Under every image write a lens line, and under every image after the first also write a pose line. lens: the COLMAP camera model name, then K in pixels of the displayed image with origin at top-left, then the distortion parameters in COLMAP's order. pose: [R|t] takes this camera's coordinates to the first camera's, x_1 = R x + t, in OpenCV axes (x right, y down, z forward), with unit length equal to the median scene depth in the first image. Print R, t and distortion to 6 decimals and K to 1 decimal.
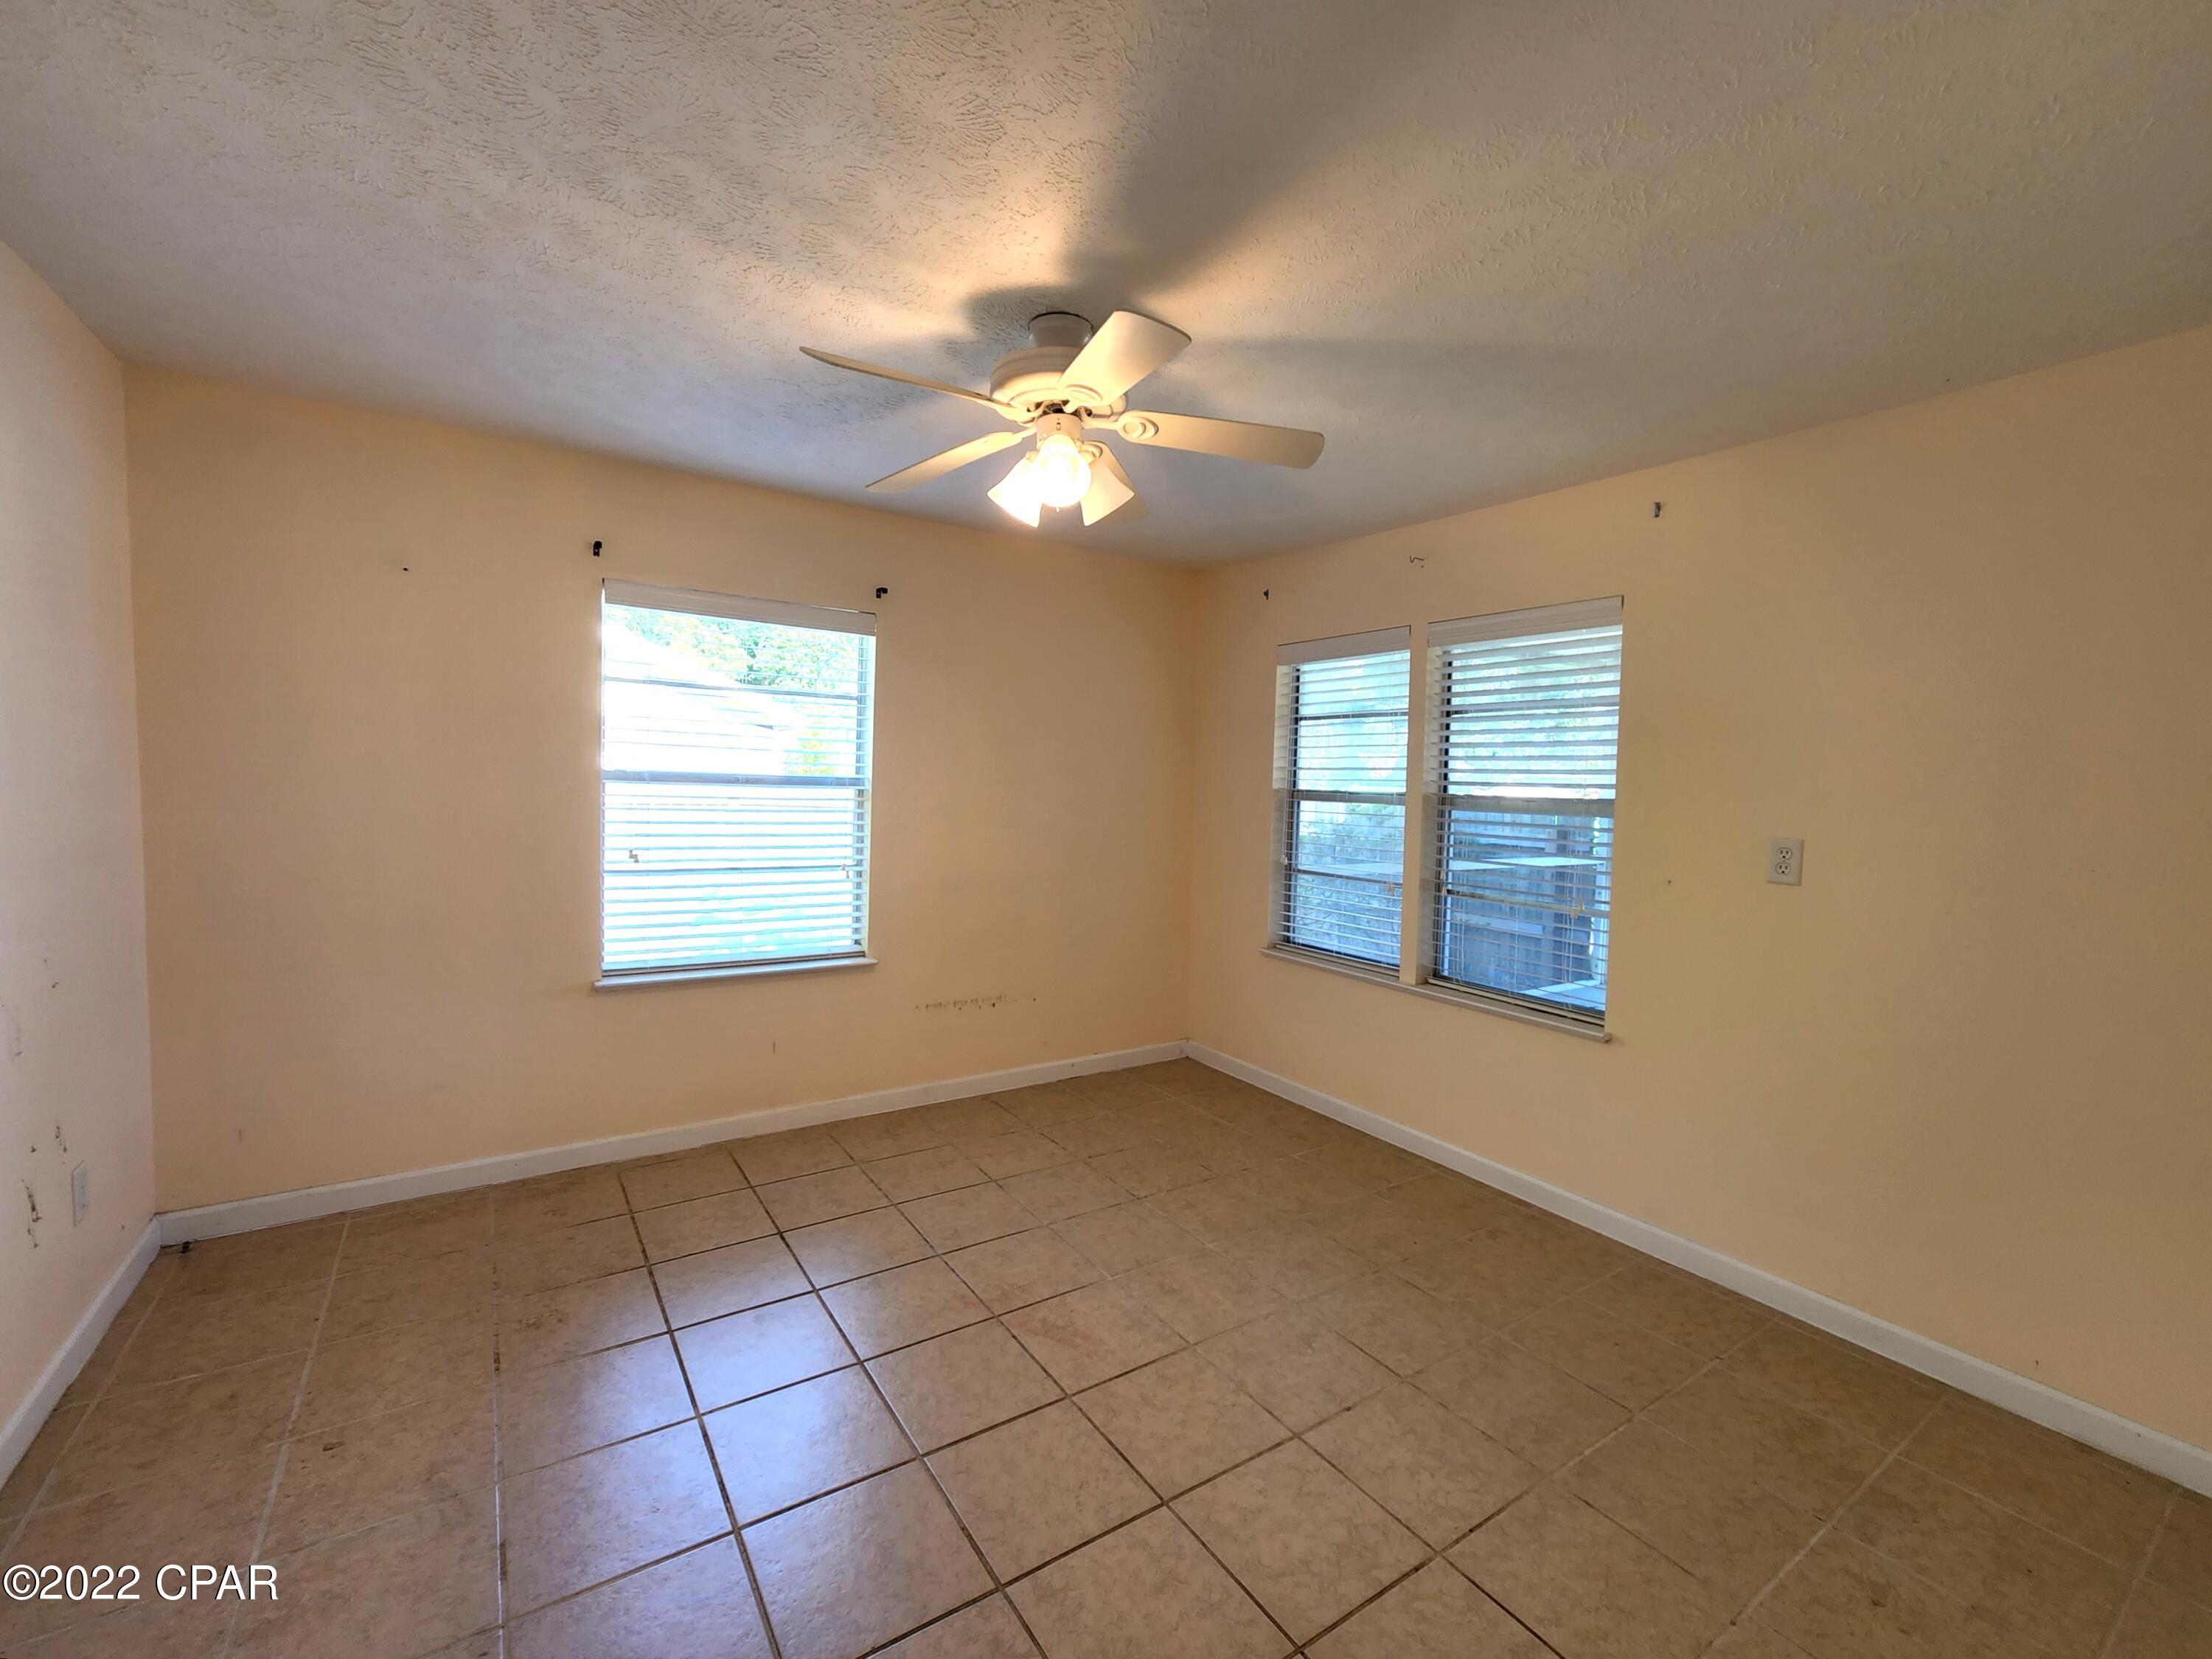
lens RADIAL K [[940.0, 0, 1106.0], [0, 940.0, 829.5], [0, 0, 1]] dist [-0.001450, -0.000243]
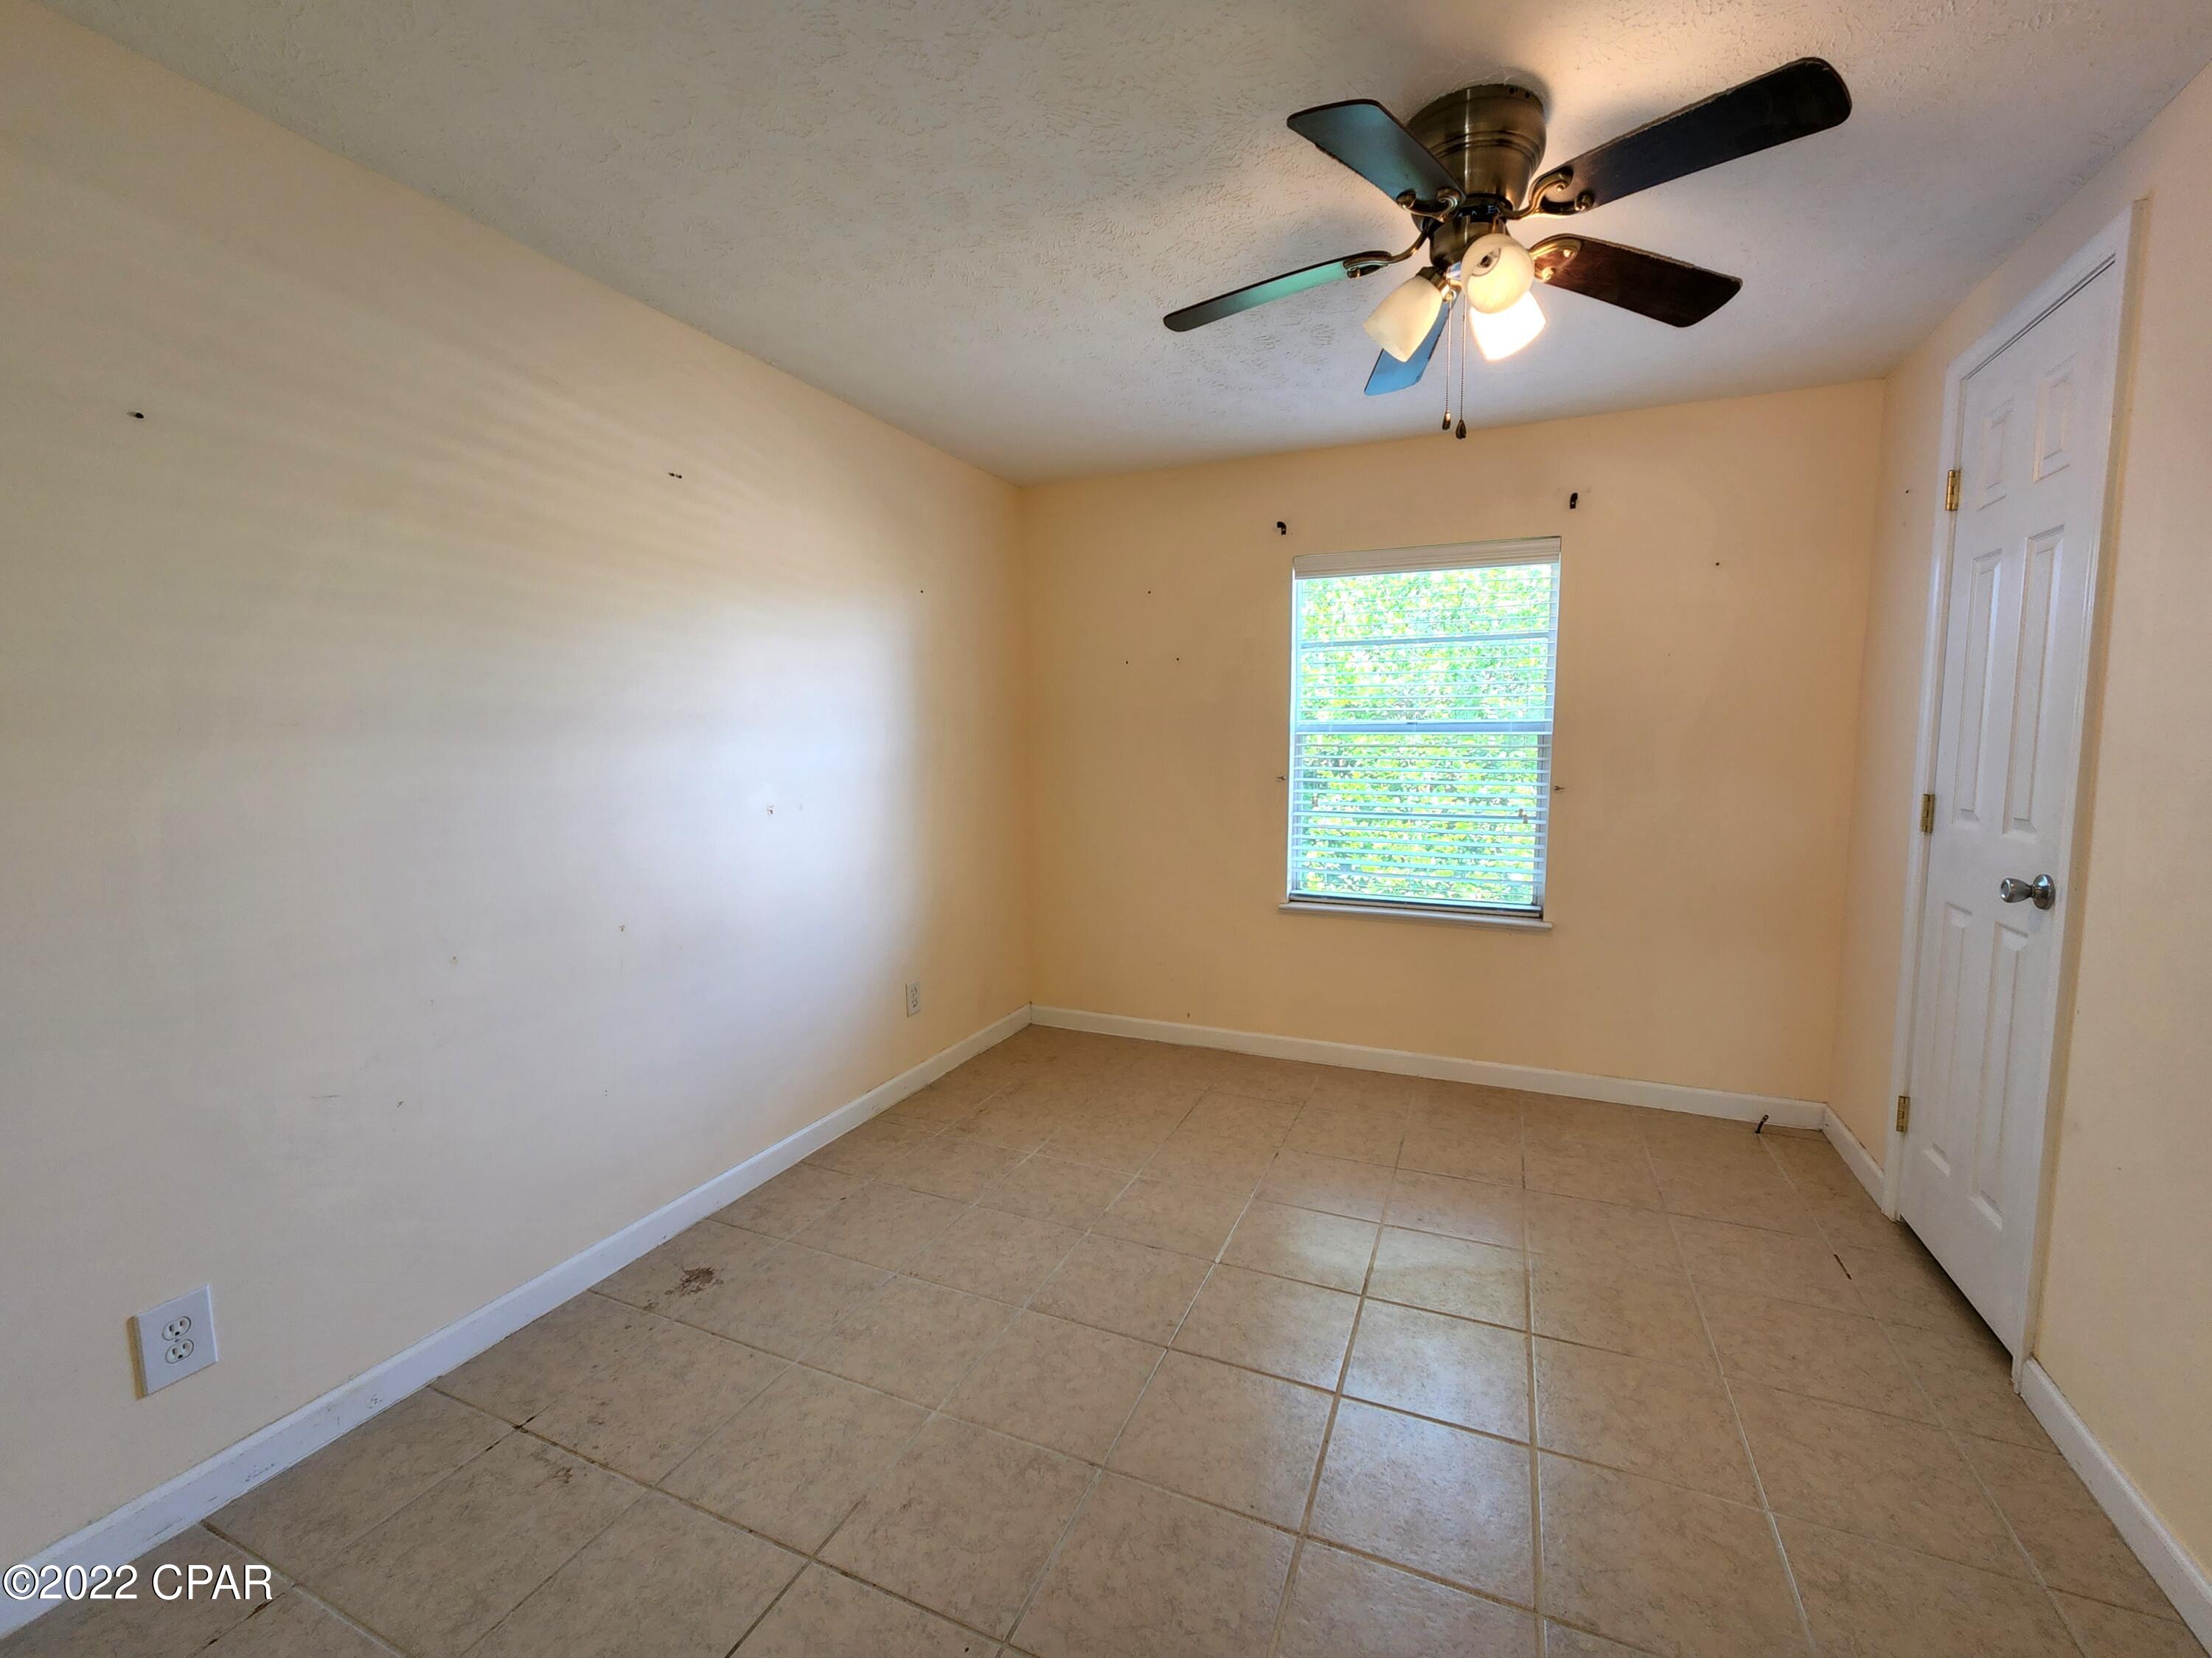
lens RADIAL K [[940.0, 0, 1106.0], [0, 940.0, 829.0], [0, 0, 1]] dist [-0.001450, -0.000243]
pose [[0.551500, 0.058743, -0.832104, 0.306875], [-0.016511, 0.998091, 0.059519, 0.001408], [0.834012, -0.019086, 0.551417, 0.155764]]
